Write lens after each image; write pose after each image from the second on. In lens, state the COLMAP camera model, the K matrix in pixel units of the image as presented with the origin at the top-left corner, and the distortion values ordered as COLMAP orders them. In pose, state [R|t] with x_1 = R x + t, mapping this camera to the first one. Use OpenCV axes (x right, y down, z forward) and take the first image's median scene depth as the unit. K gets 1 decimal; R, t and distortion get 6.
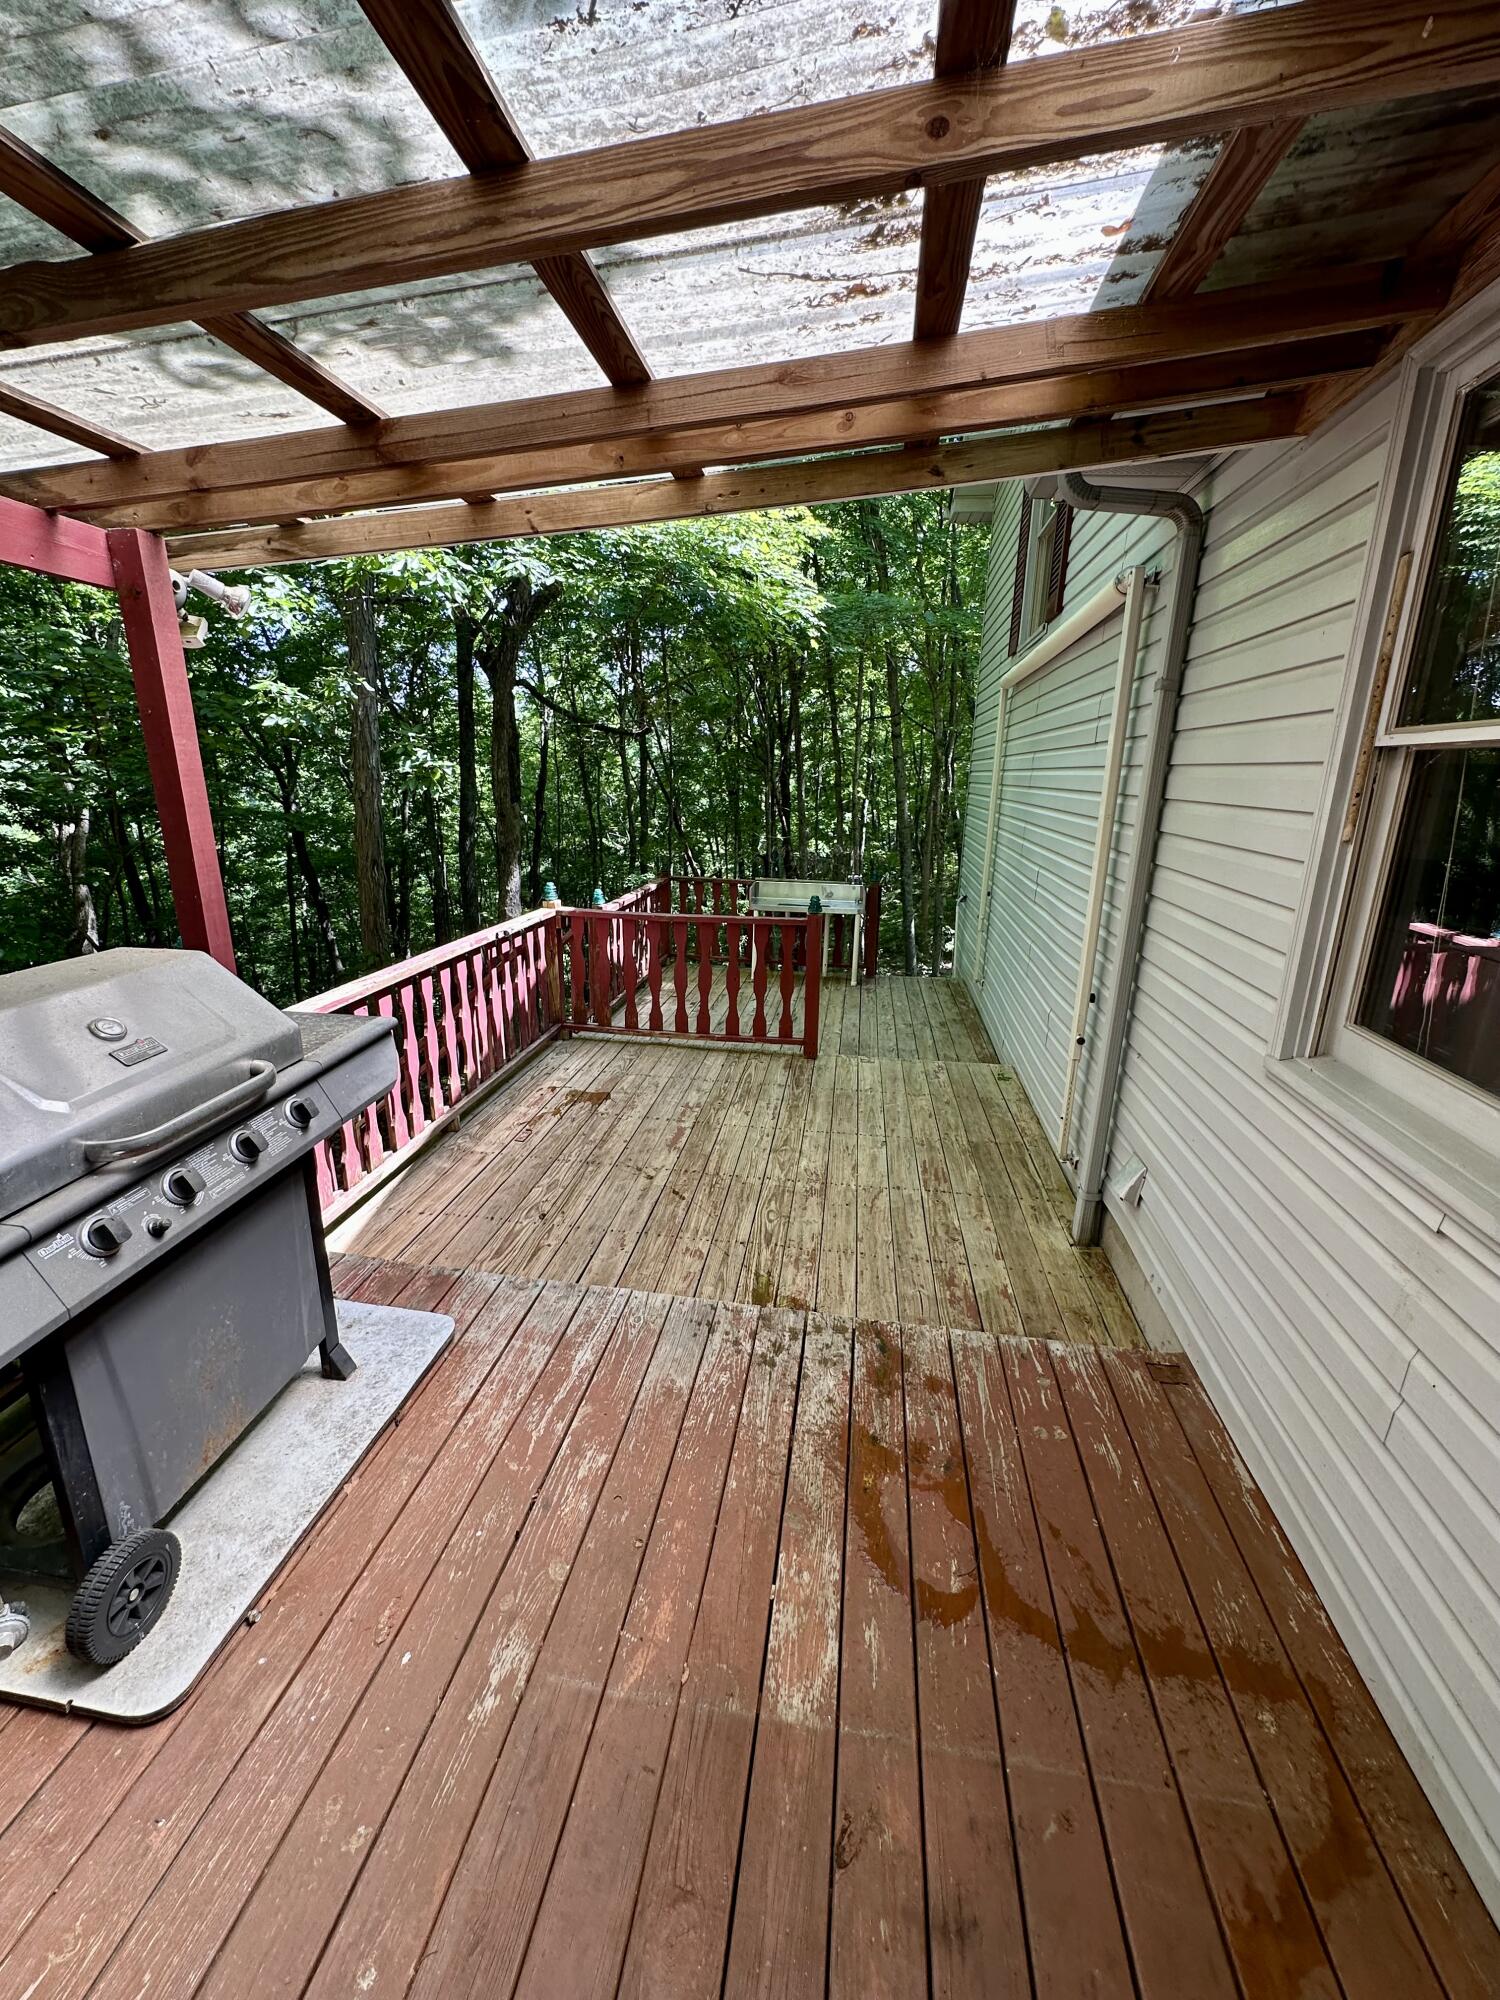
lens RADIAL K [[799.8, 0, 751.3], [0, 799.8, 1000.1], [0, 0, 1]] dist [-0.003114, 0.000013]
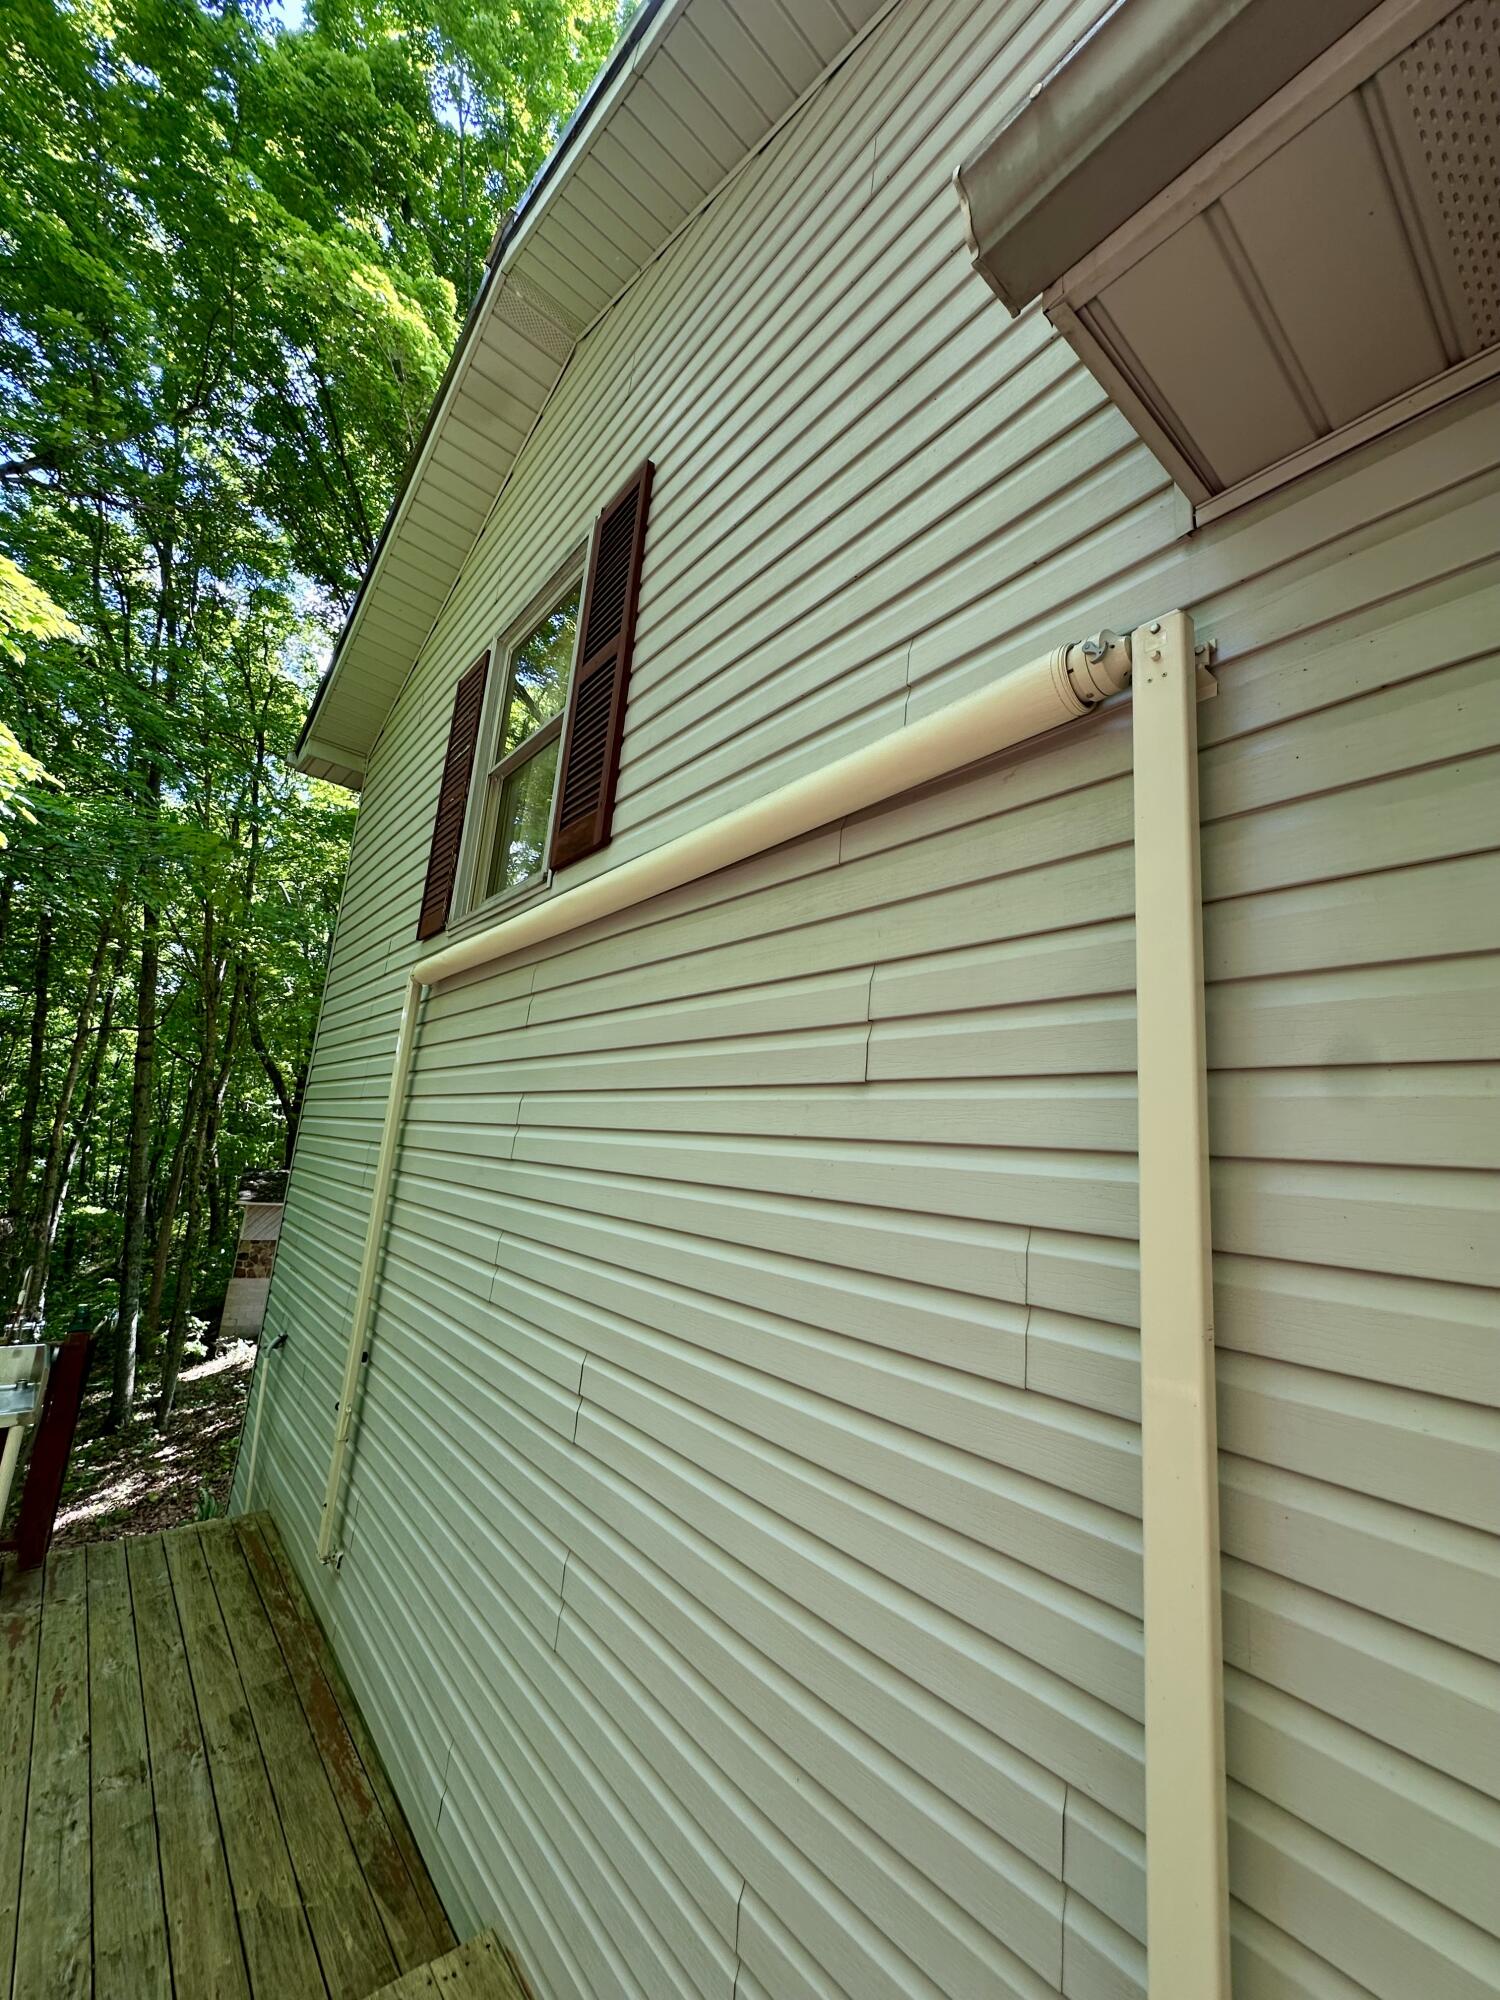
lens RADIAL K [[799.8, 0, 753.9], [0, 799.8, 994.3], [0, 0, 1]] dist [-0.003114, 0.000013]
pose [[0.669708, 0.178795, 0.720780, 0.071021], [0.142651, 0.921537, -0.361137, -0.158341], [-0.728795, 0.344676, 0.591655, 0.551937]]
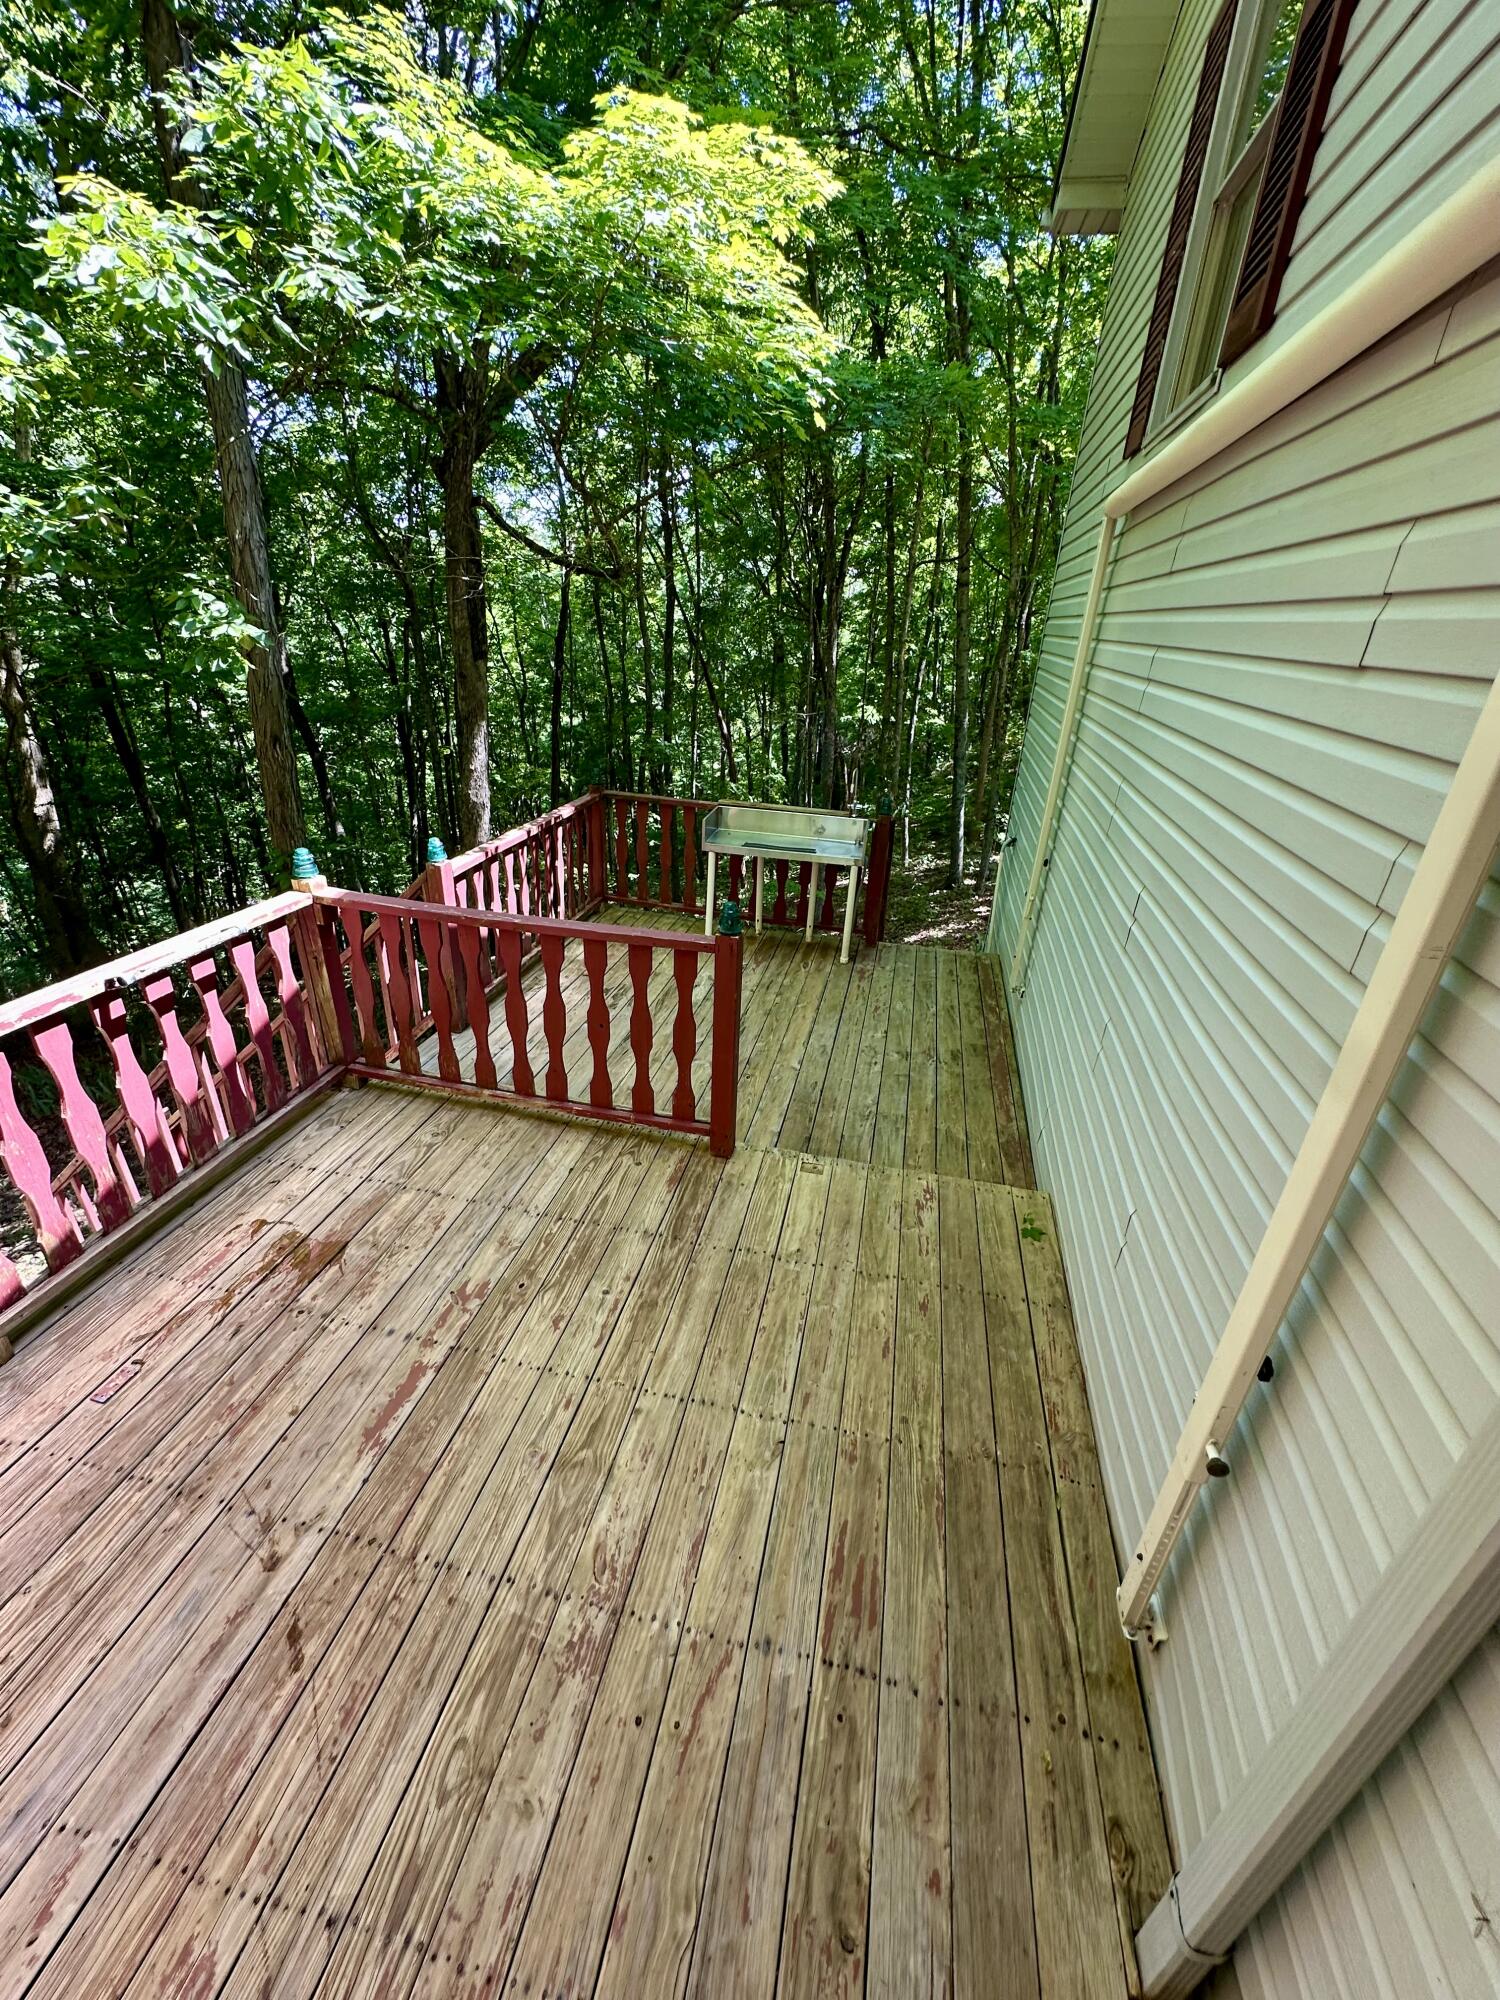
lens RADIAL K [[799.8, 0, 748.4], [0, 799.8, 999.2], [0, 0, 1]] dist [-0.003114, 0.000013]
pose [[0.997036, 0.055571, -0.053215, 0.121934], [-0.045864, 0.984571, 0.168869, -0.153076], [0.061778, -0.165928, 0.984201, 0.412147]]
